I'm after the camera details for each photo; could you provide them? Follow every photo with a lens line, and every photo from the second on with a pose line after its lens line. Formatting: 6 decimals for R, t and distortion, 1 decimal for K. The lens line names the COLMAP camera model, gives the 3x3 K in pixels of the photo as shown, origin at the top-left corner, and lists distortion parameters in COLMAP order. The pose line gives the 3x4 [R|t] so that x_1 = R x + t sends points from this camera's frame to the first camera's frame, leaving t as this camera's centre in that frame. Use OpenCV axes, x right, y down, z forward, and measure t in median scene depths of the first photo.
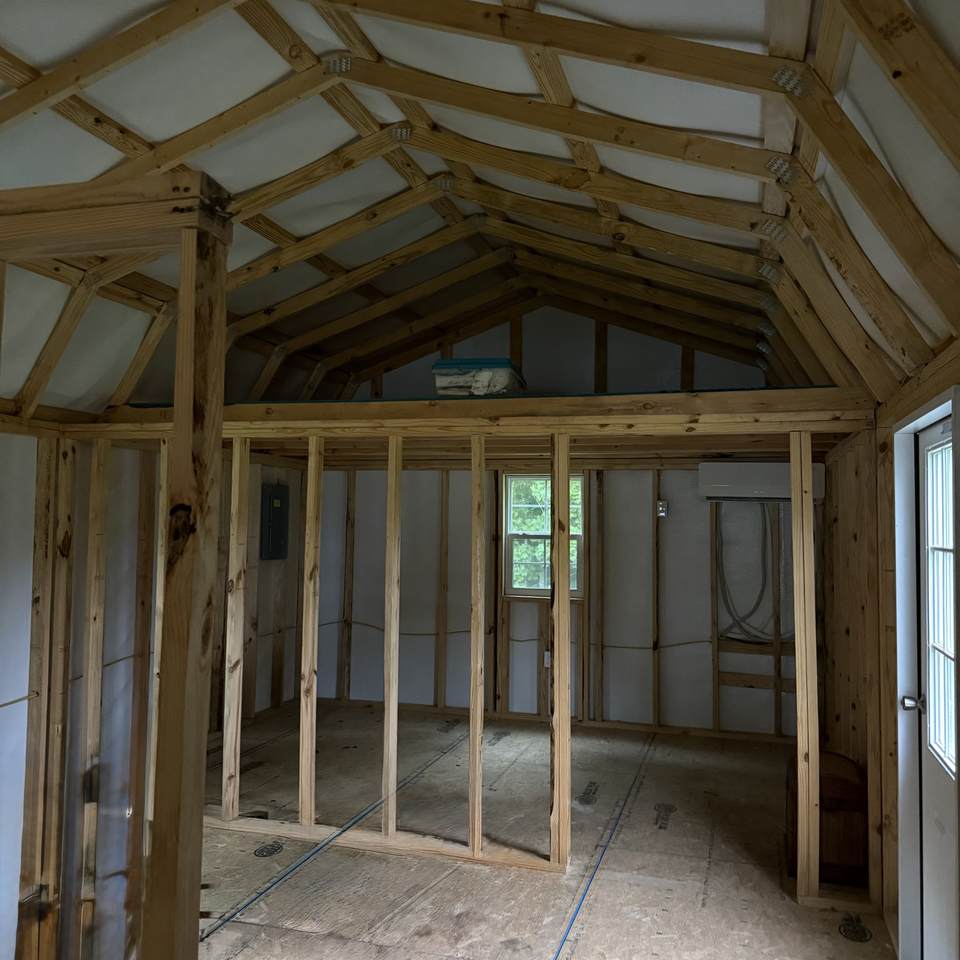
lens RADIAL K [[933.3, 0, 480.0], [0, 933.3, 480.0], [0, 0, 1]] dist [0.272679, -0.539045]
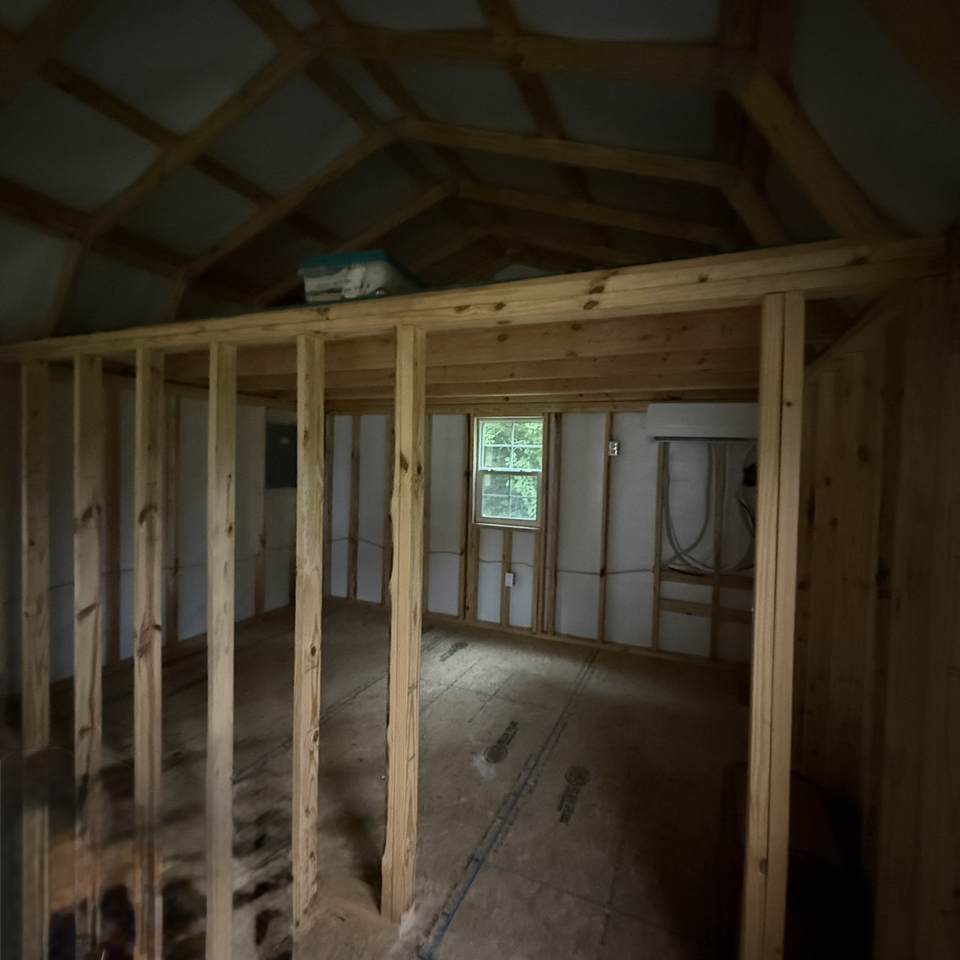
lens RADIAL K [[514.3, 0, 480.0], [0, 514.3, 480.0], [0, 0, 1]] dist [0.003415, 0.001737]
pose [[0.991482, 0.017514, -0.129058, 0.121896], [-0.006874, 0.996573, 0.082431, 0.019584], [0.130060, -0.080842, 0.988205, 0.407383]]
